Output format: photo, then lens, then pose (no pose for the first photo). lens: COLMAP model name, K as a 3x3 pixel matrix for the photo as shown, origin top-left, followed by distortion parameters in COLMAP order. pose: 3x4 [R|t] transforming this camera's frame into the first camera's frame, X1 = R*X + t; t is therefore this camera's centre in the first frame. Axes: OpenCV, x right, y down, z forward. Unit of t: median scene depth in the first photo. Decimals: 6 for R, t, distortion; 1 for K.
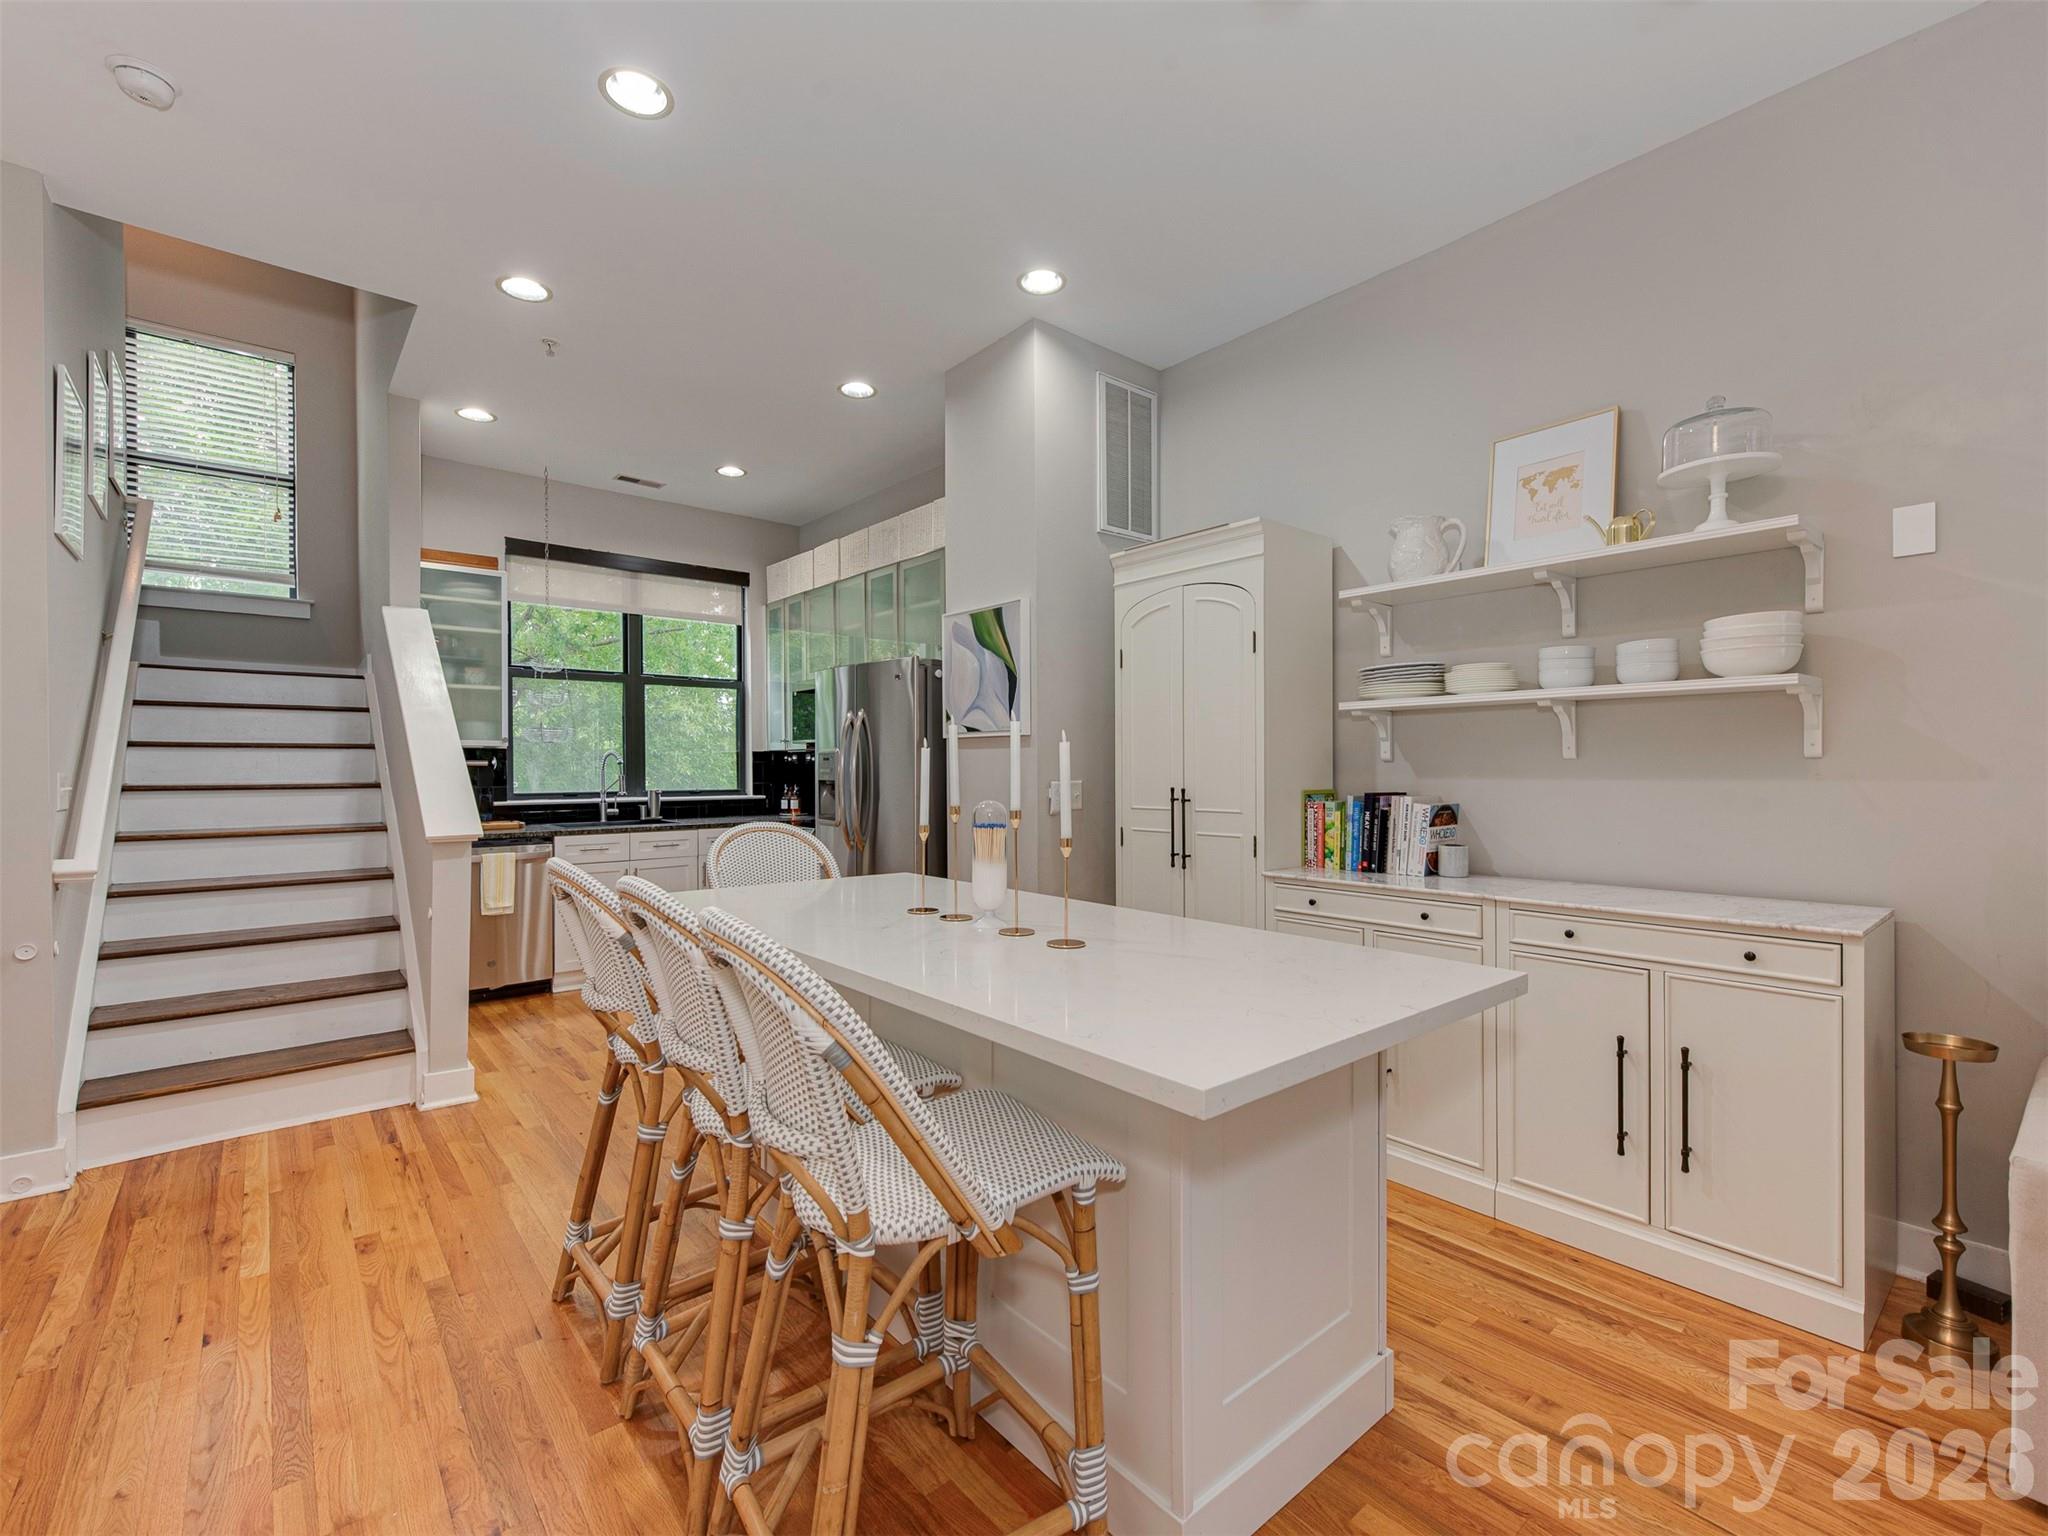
lens RADIAL K [[902.1, 0, 1026.3], [0, 902.1, 774.4], [0, 0, 1]] dist [0.006309, -0.000198]
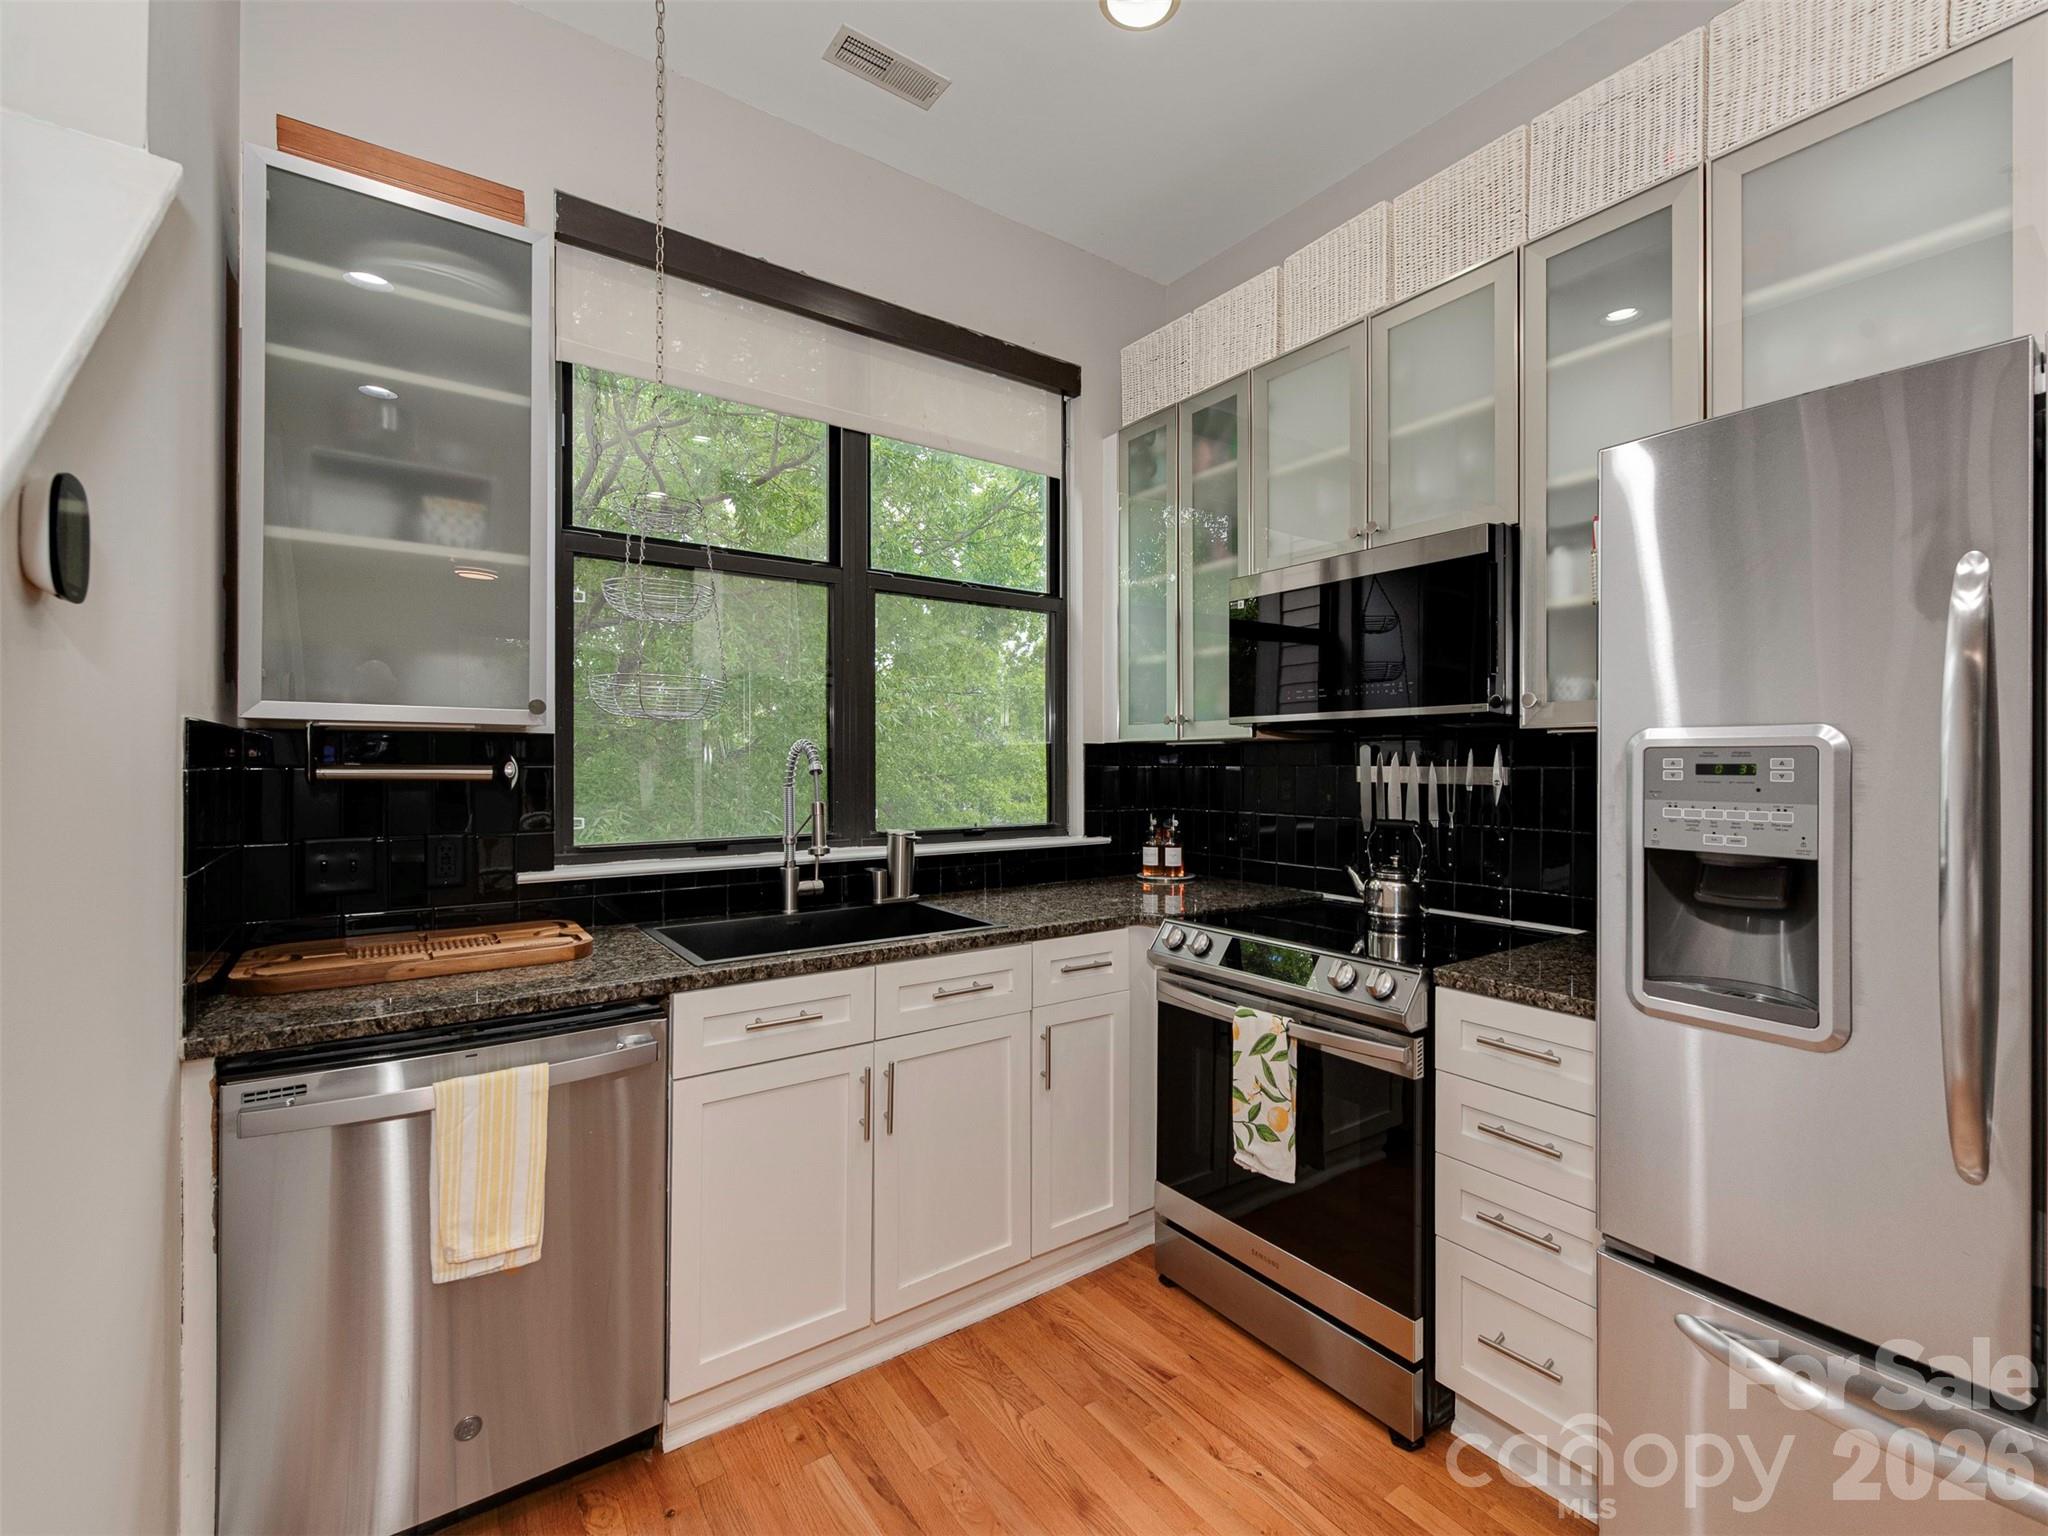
lens RADIAL K [[914.8, 0, 1096.4], [0, 914.8, 758.4], [0, 0, 1]] dist [0.004367, -0.000064]
pose [[0.999112, 0.003369, -0.042000, -0.439916], [-0.003950, 0.999898, -0.013761, -0.017854], [0.041950, 0.013915, 0.999023, 0.831535]]
